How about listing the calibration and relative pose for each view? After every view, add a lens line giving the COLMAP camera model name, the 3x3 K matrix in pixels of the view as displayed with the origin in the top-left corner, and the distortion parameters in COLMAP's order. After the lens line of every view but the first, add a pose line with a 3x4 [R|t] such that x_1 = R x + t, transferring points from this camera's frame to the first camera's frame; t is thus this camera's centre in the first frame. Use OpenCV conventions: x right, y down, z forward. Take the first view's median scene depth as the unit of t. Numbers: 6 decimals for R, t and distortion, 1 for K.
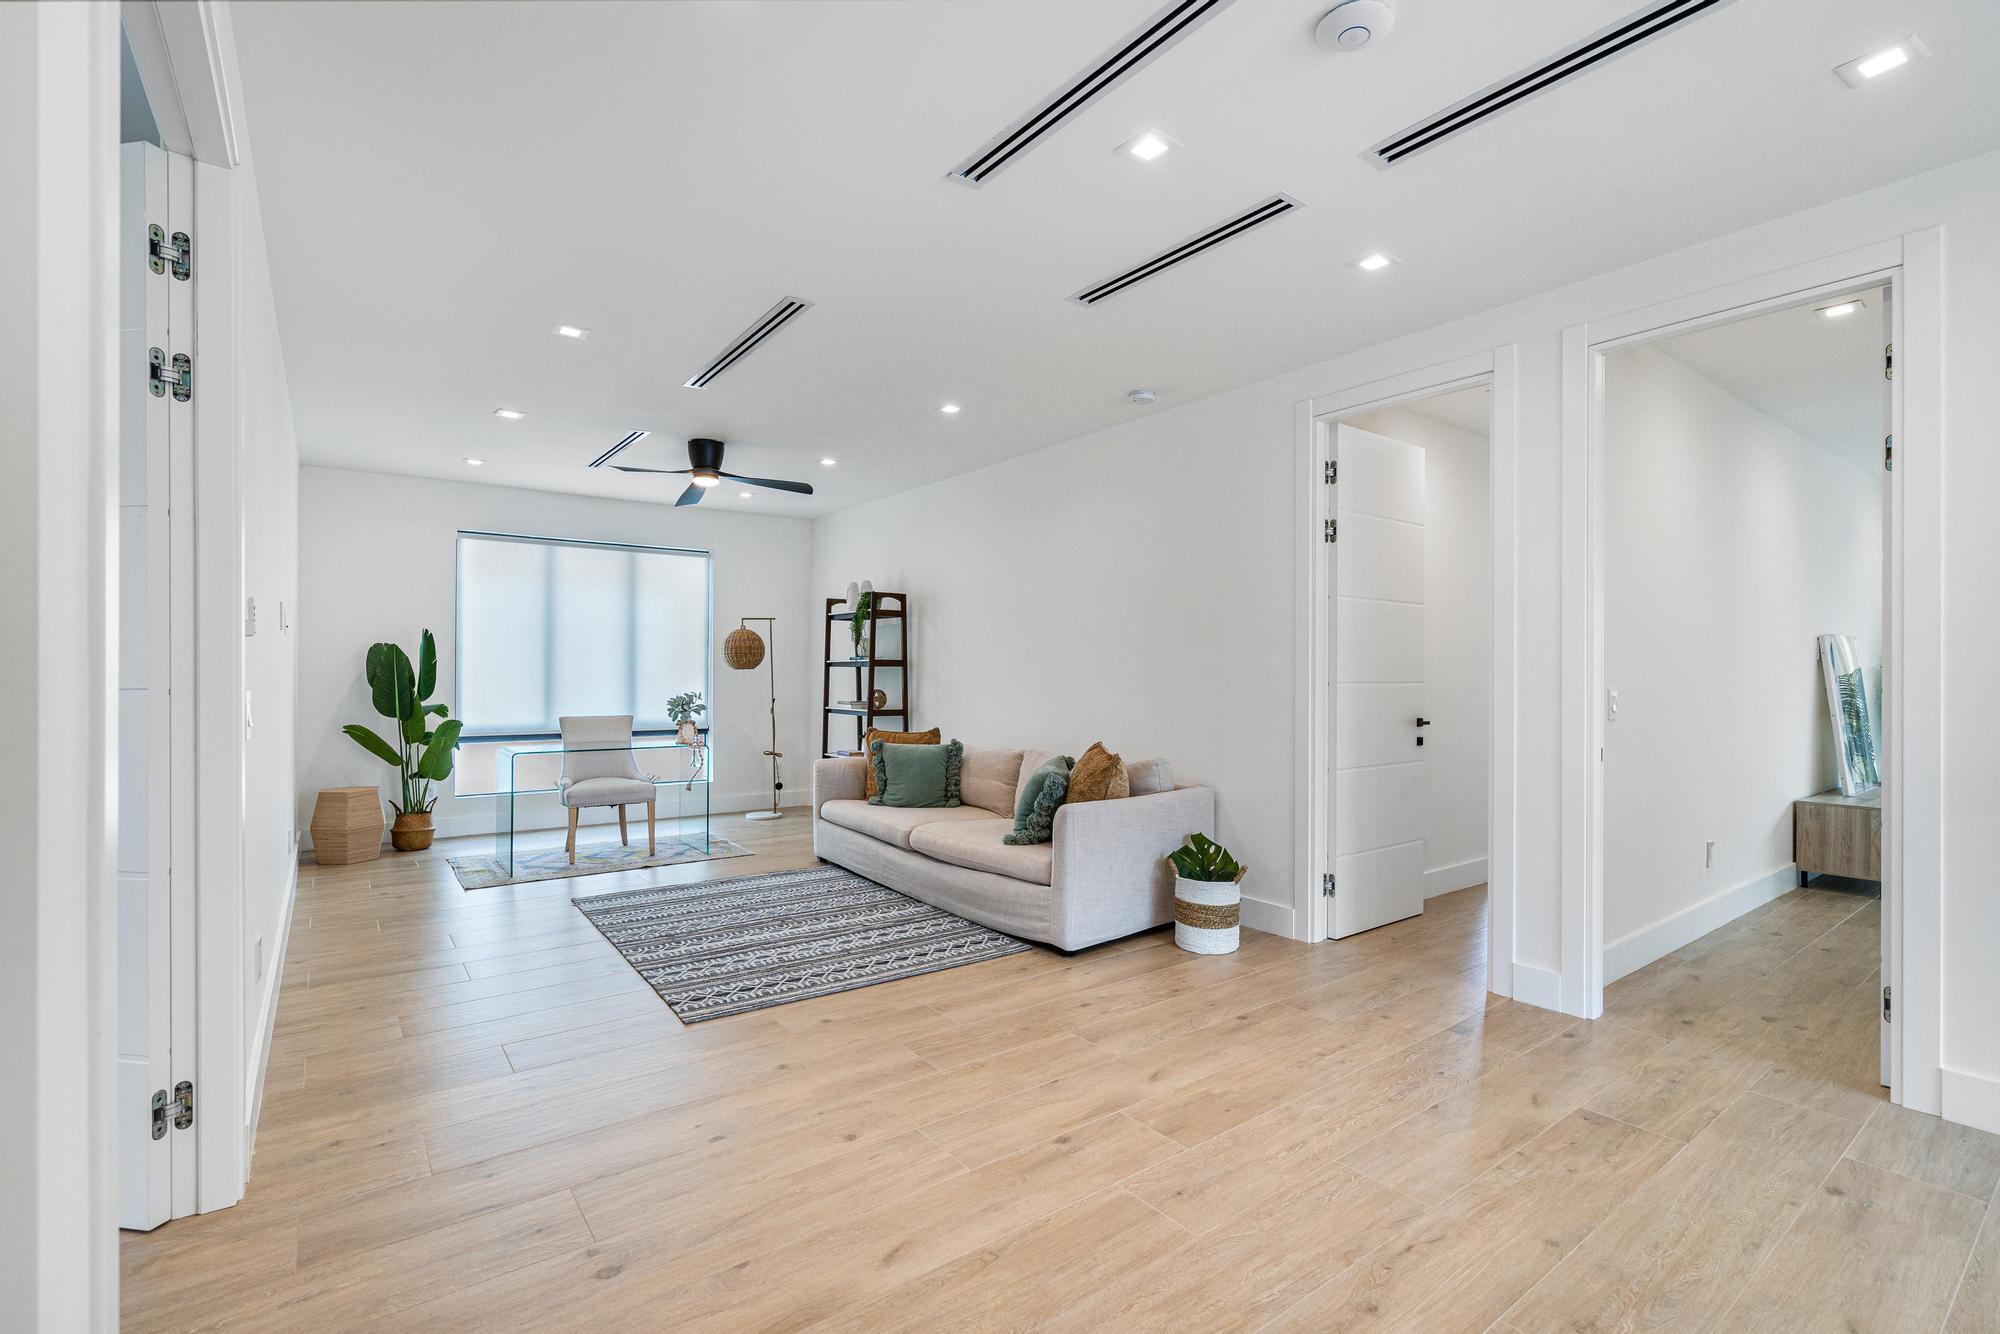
lens RADIAL K [[914.9, 0, 1009.7], [0, 914.9, 676.5], [0, 0, 1]] dist [-0.004465, 0.001731]
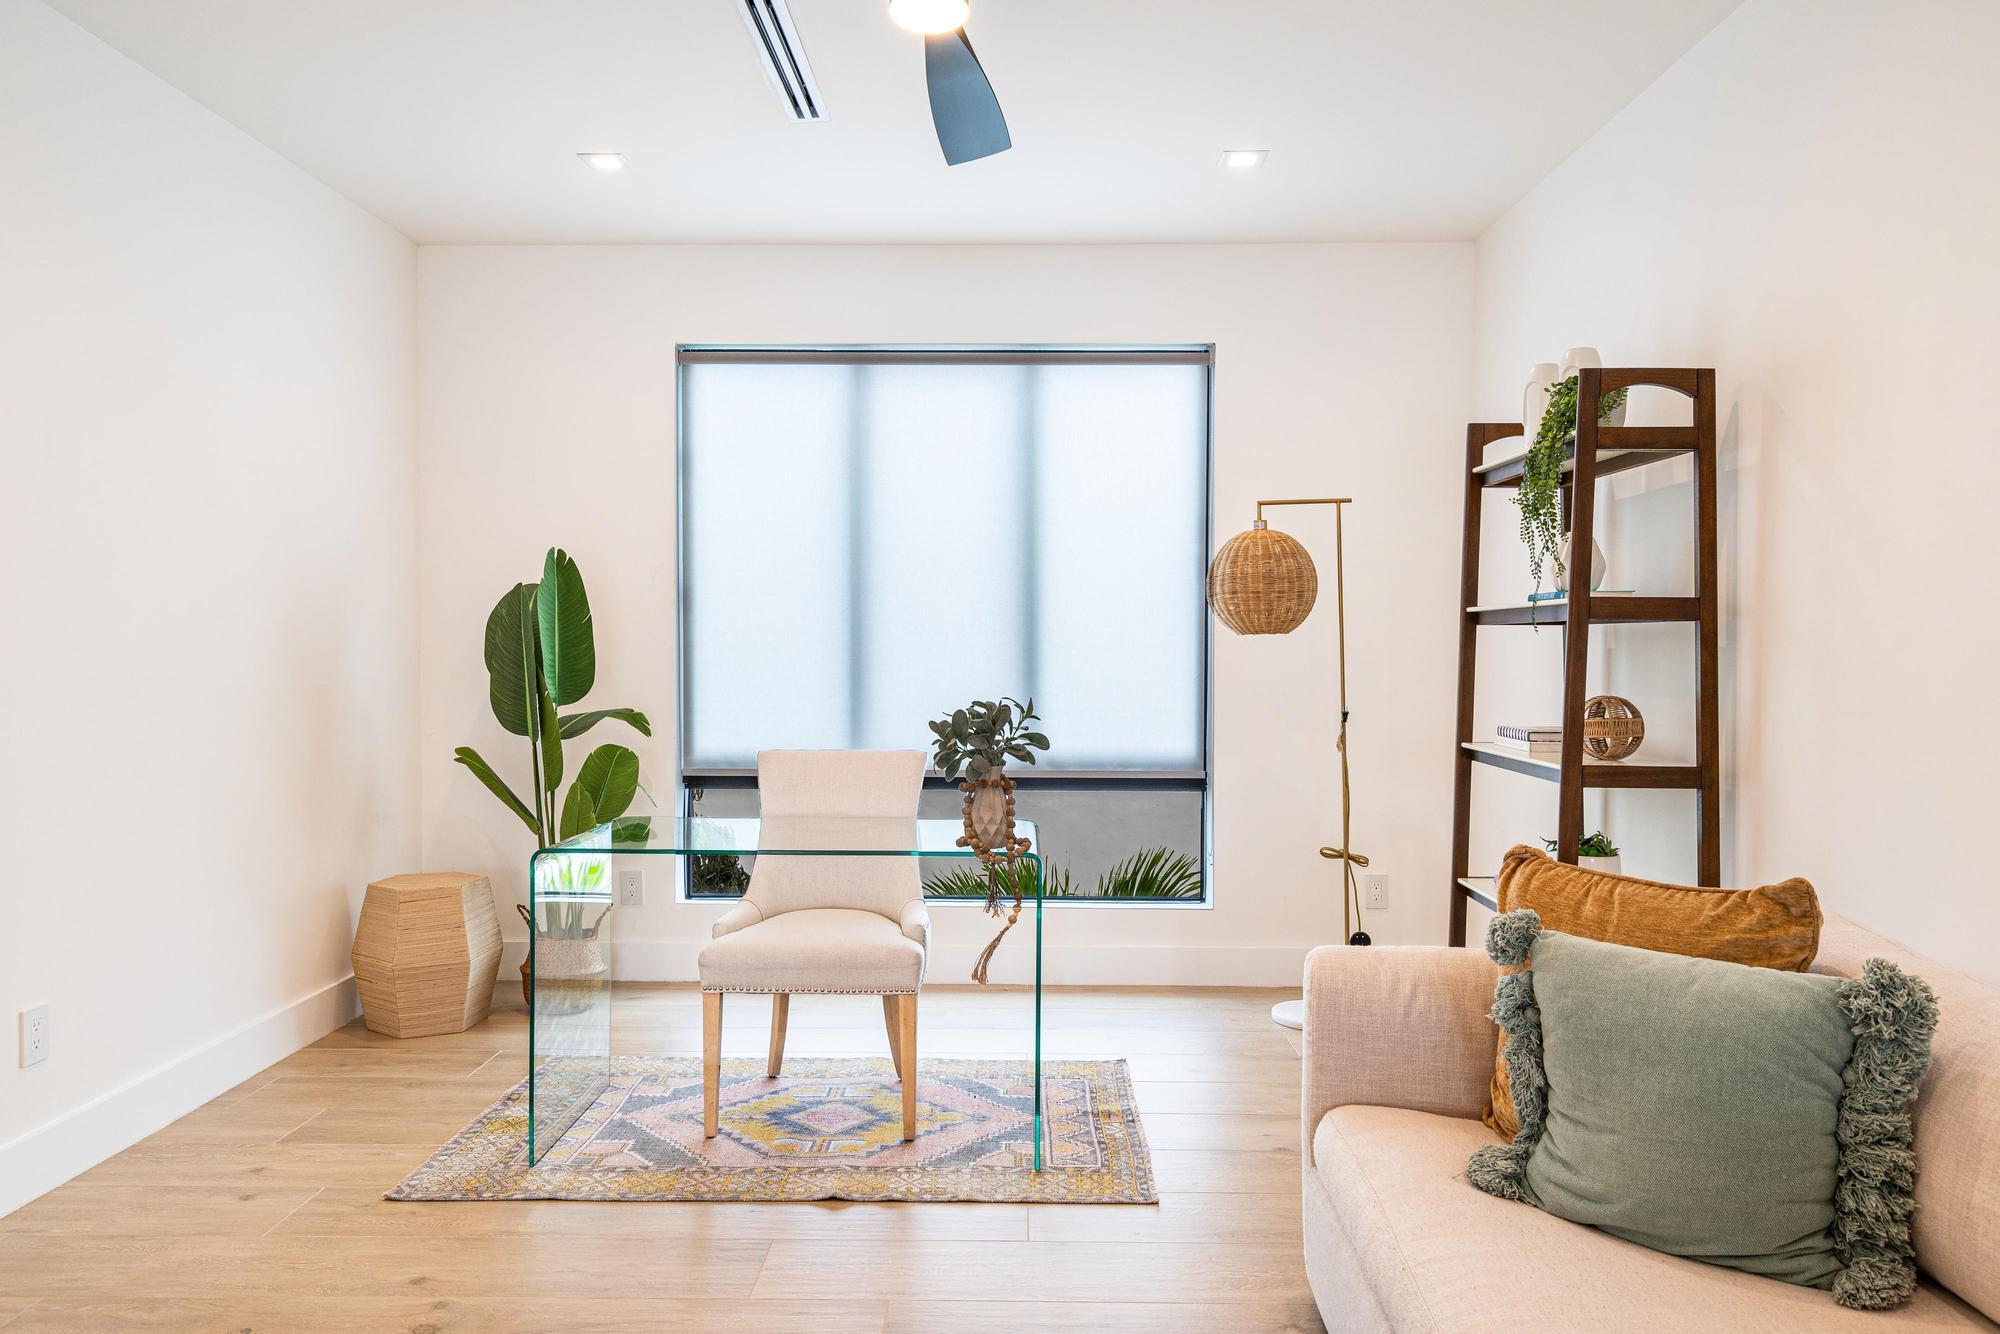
lens RADIAL K [[1354.5, 0, 1021.5], [0, 1354.5, 676.3], [0, 0, 1]] dist [0.009617, -0.004706]
pose [[0.791287, 0.013910, -0.611286, -0.028334], [-0.002801, 0.999813, 0.019126, -0.001018], [0.611438, -0.013422, 0.791178, 0.638872]]
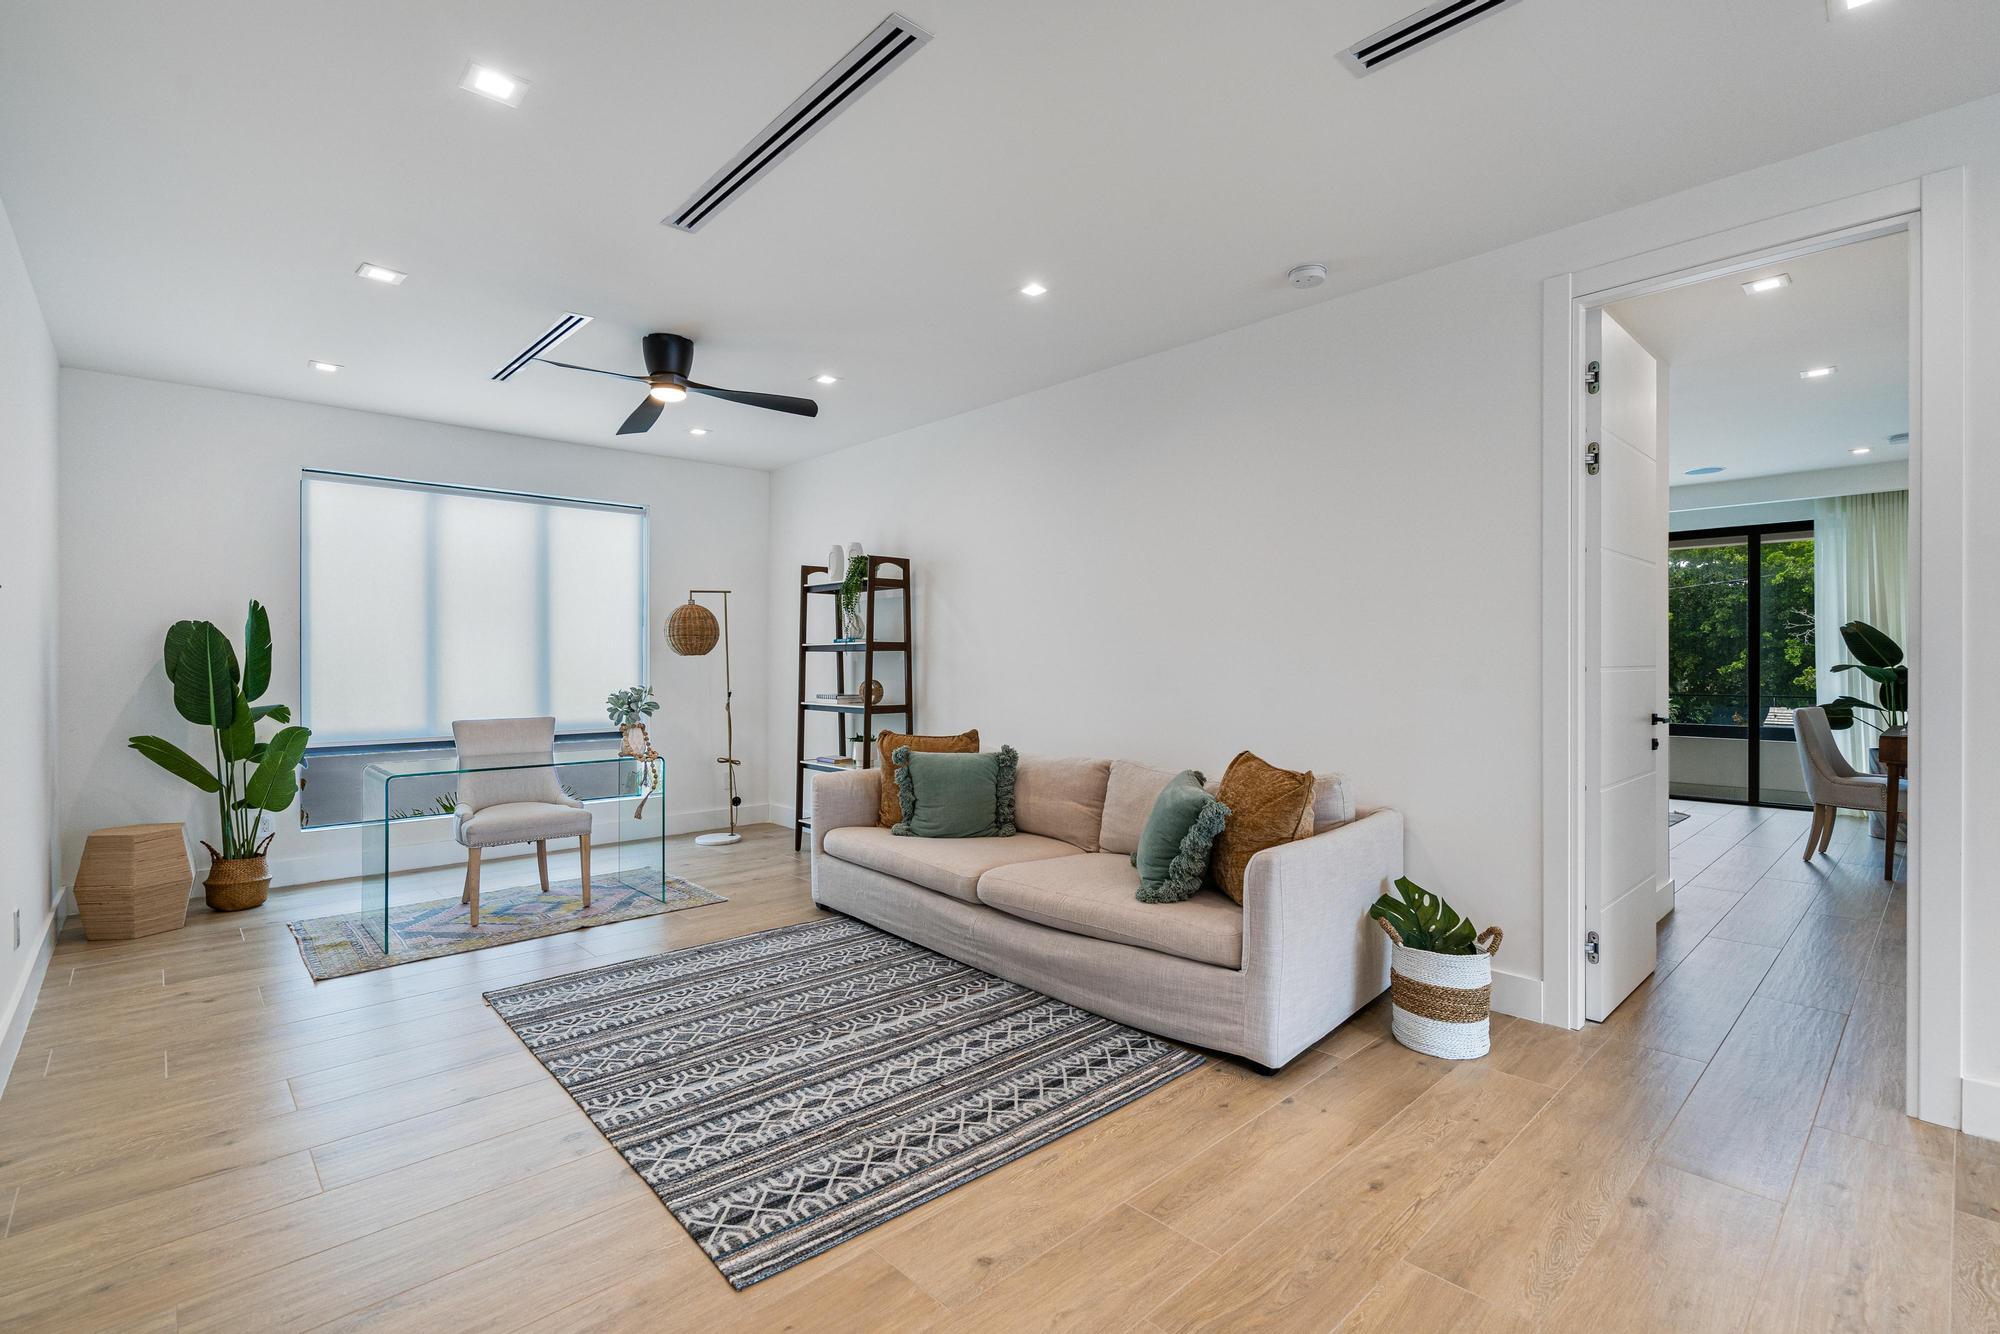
lens RADIAL K [[914.9, 0, 997.3], [0, 914.9, 665.0], [0, 0, 1]] dist [-0.004465, 0.001731]
pose [[0.994798, -0.005846, 0.101697, -0.144014], [0.005610, 0.999981, 0.002600, -0.000029], [-0.101710, -0.002016, 0.994812, 0.247463]]
